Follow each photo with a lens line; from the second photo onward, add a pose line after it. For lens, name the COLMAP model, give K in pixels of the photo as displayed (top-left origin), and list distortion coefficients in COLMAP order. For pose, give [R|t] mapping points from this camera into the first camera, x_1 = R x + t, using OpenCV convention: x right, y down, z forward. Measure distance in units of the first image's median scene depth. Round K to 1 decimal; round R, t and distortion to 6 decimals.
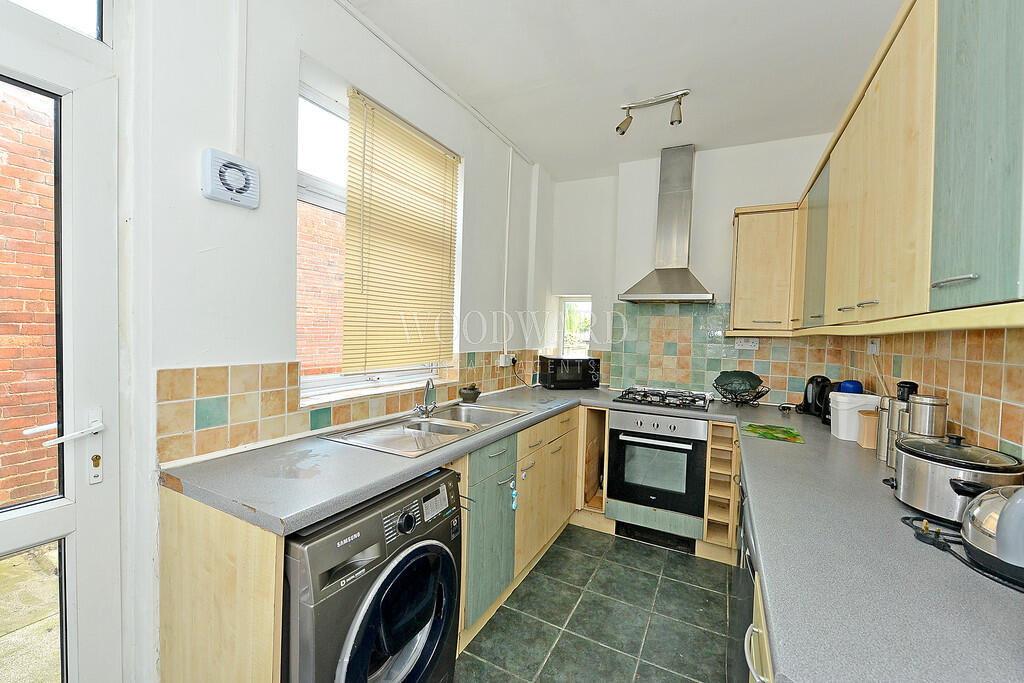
lens RADIAL K [[409.8, 0, 508.5], [0, 409.8, 341.6], [0, 0, 1]] dist [-0.004338, 0.000132]
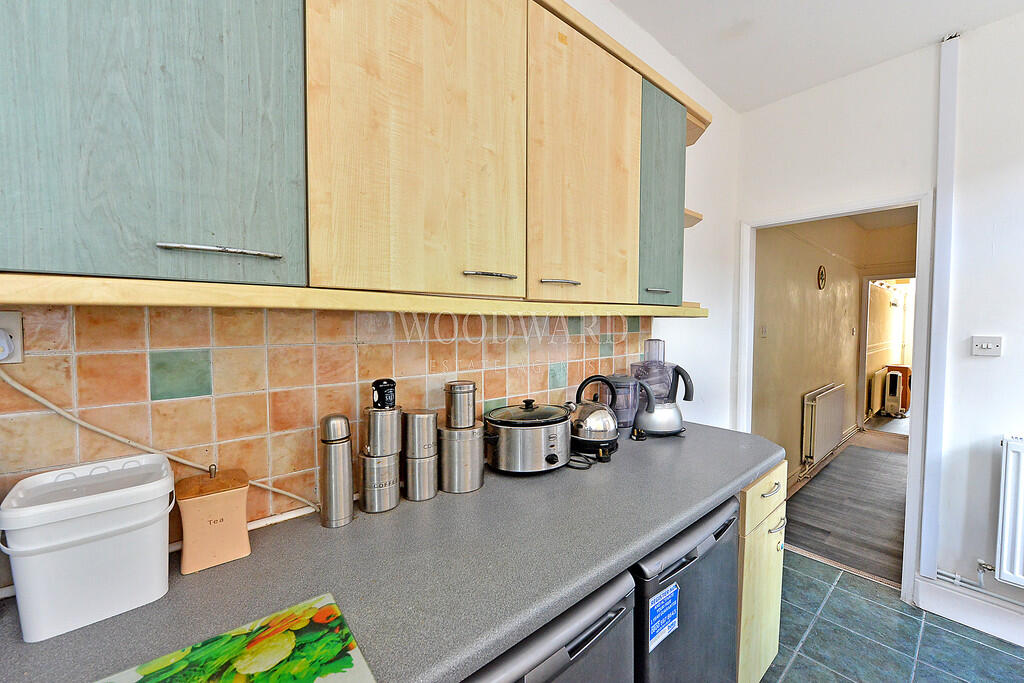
lens RADIAL K [[409.8, 0, 511.9], [0, 409.8, 338.2], [0, 0, 1]] dist [-0.004338, 0.000132]
pose [[-0.933481, -0.047917, 0.355412, 0.296625], [-0.022480, 0.996903, 0.075360, -0.015675], [-0.357922, 0.062357, -0.931667, 0.860614]]
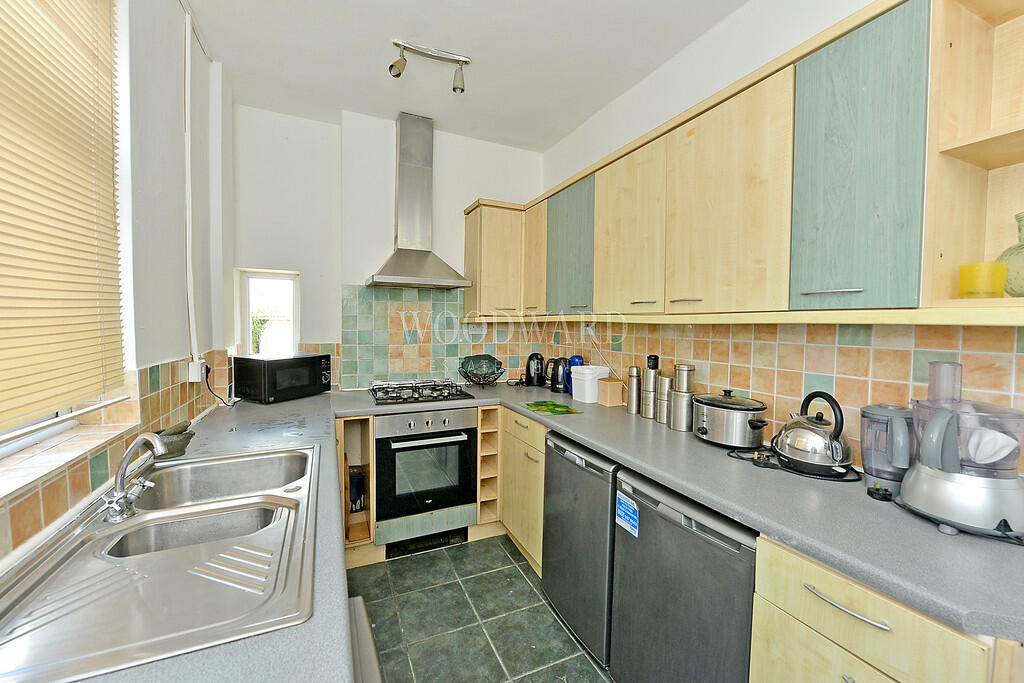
lens RADIAL K [[409.8, 0, 513.8], [0, 409.8, 340.4], [0, 0, 1]] dist [-0.004338, 0.000132]
pose [[0.606264, -0.063943, 0.792689, -0.230637], [0.028787, 0.997874, 0.058477, -0.025883], [-0.794743, -0.012633, 0.606815, 0.289344]]
